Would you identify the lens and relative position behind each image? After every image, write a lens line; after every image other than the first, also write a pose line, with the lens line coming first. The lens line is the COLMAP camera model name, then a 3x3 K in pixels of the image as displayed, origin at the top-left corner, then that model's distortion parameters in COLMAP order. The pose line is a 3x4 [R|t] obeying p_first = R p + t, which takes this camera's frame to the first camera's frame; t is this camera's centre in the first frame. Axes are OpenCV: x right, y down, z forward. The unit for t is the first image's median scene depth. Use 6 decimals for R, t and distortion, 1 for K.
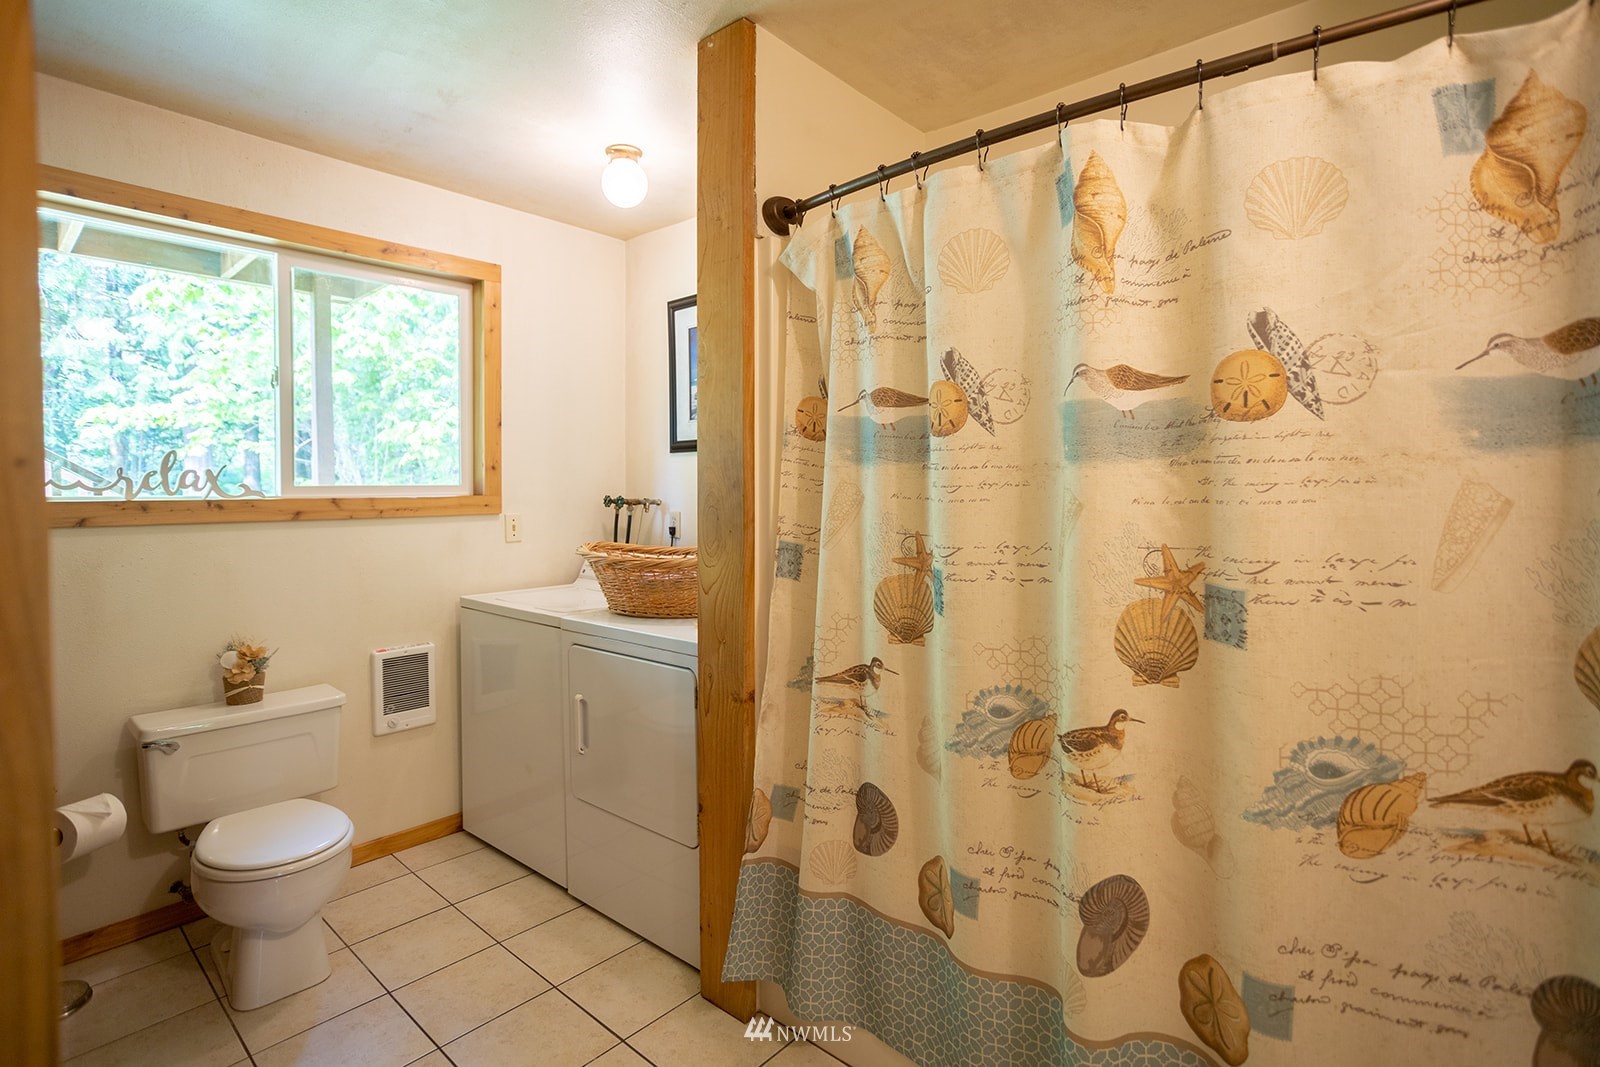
lens RADIAL K [[831.1, 0, 794.1], [0, 831.1, 477.0], [0, 0, 1]] dist [-0.002336, 0.000166]
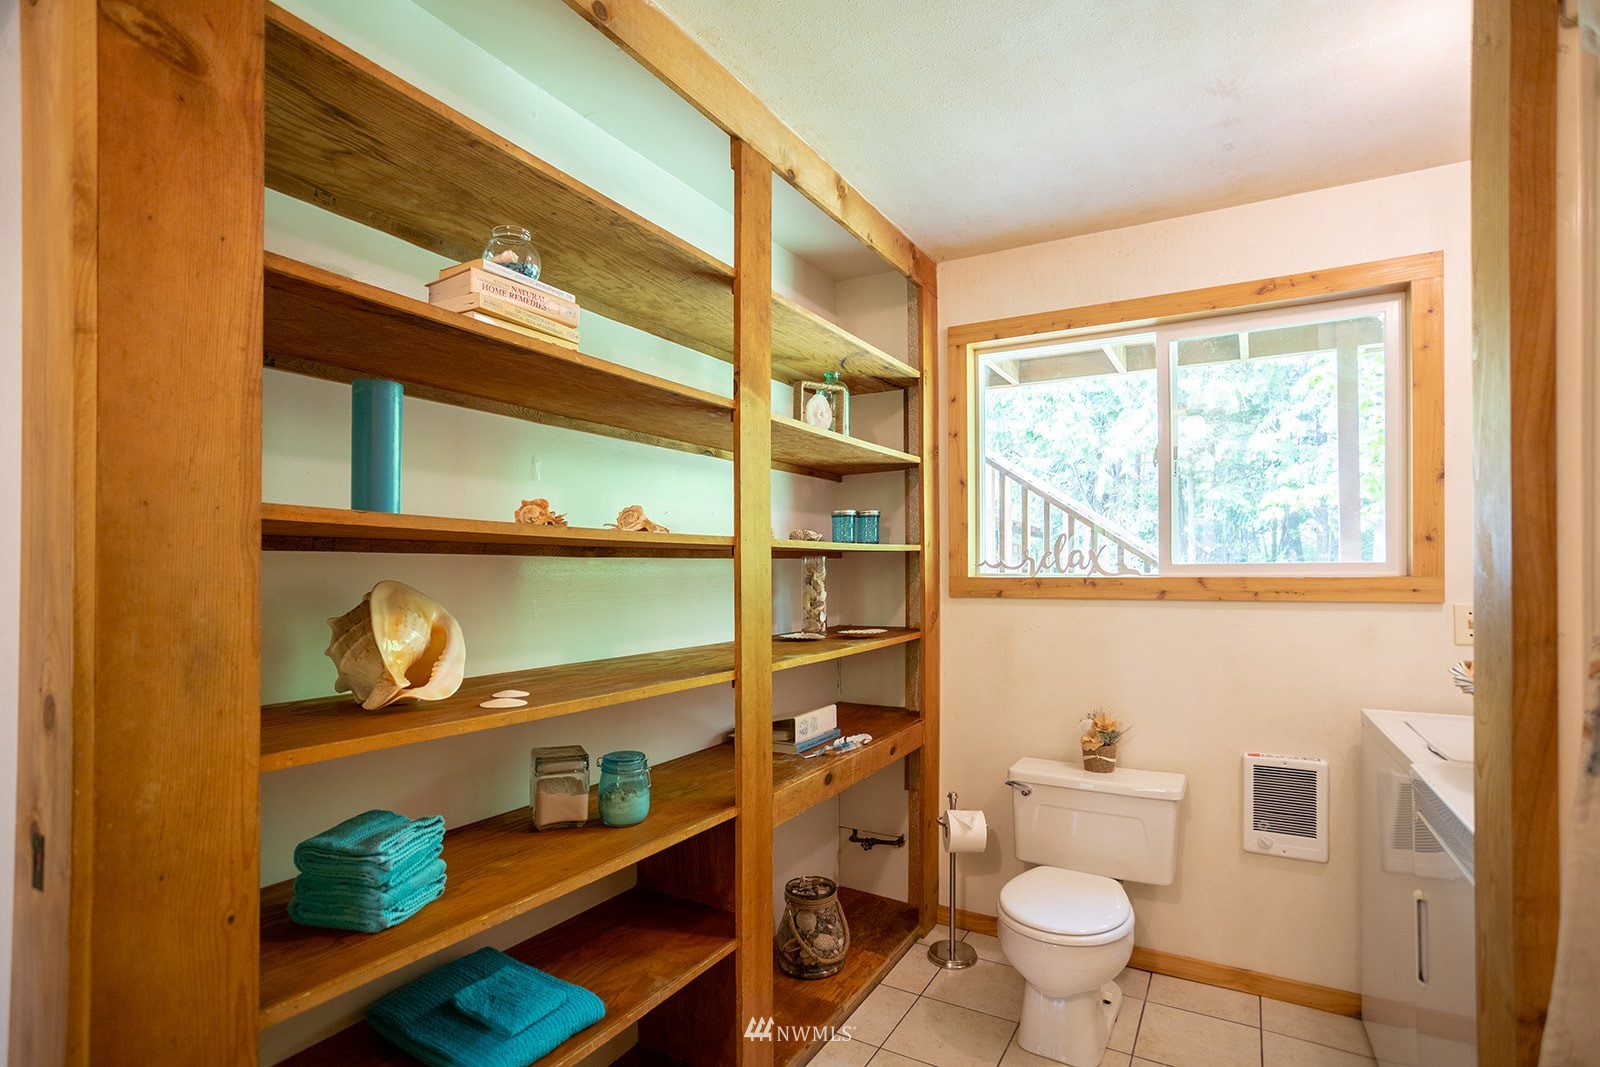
lens RADIAL K [[804.5, 0, 800.4], [0, 804.5, 550.0], [0, 0, 1]] dist [-0.005968, 0.000064]
pose [[0.200840, -0.017735, -0.979463, 0.242032], [0.015483, 0.999769, -0.014928, 0.001514], [0.979502, -0.012167, 0.201068, 0.390523]]
